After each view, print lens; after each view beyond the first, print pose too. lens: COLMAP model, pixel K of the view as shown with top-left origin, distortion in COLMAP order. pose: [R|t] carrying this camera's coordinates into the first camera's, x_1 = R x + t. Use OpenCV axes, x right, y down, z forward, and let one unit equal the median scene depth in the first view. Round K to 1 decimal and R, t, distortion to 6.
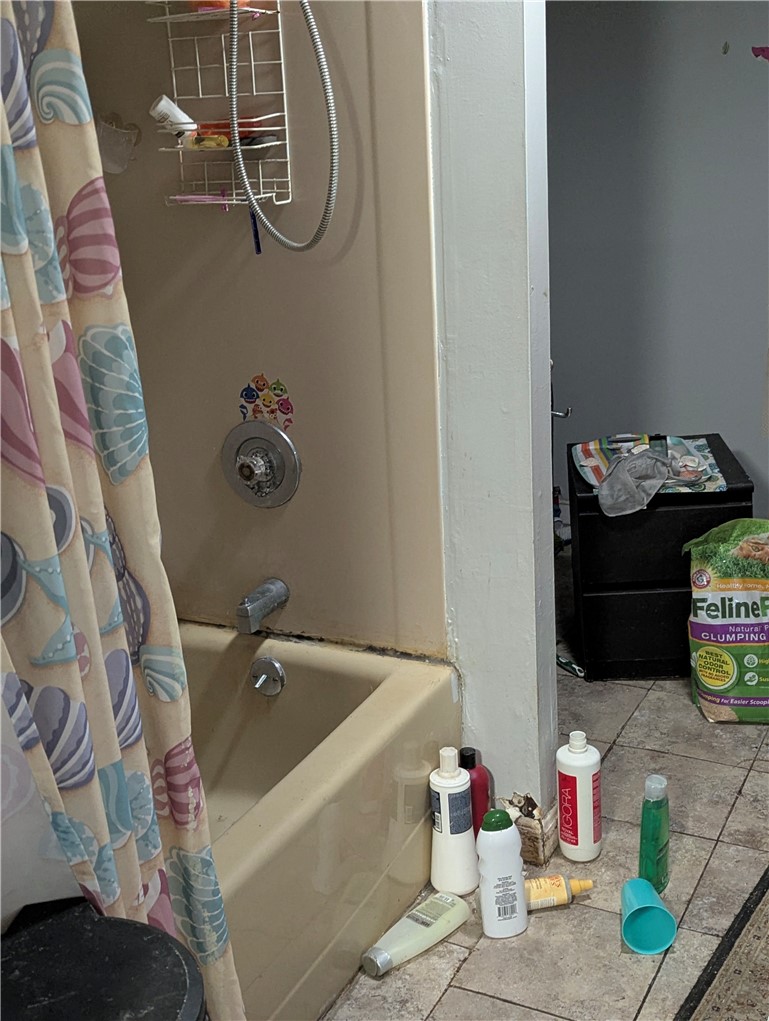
lens RADIAL K [[1252.7, 0, 384.5], [0, 1252.7, 510.5], [0, 0, 1]] dist [0.160576, -0.421654]
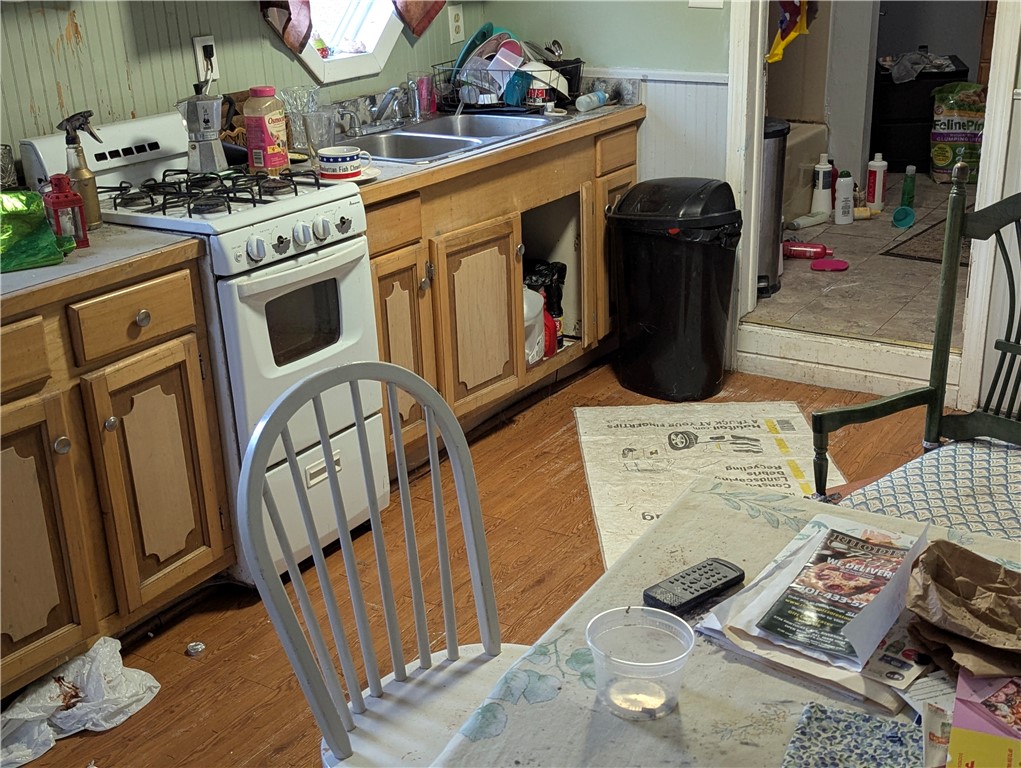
lens RADIAL K [[1252.7, 0, 507.1], [0, 1252.7, 407.1], [0, 0, 1]] dist [0.160576, -0.421654]
pose [[0.994606, 0.054674, -0.088150, -0.251213], [-0.045484, 0.993632, 0.103089, 0.360084], [0.093225, -0.098523, 0.990758, -1.214530]]
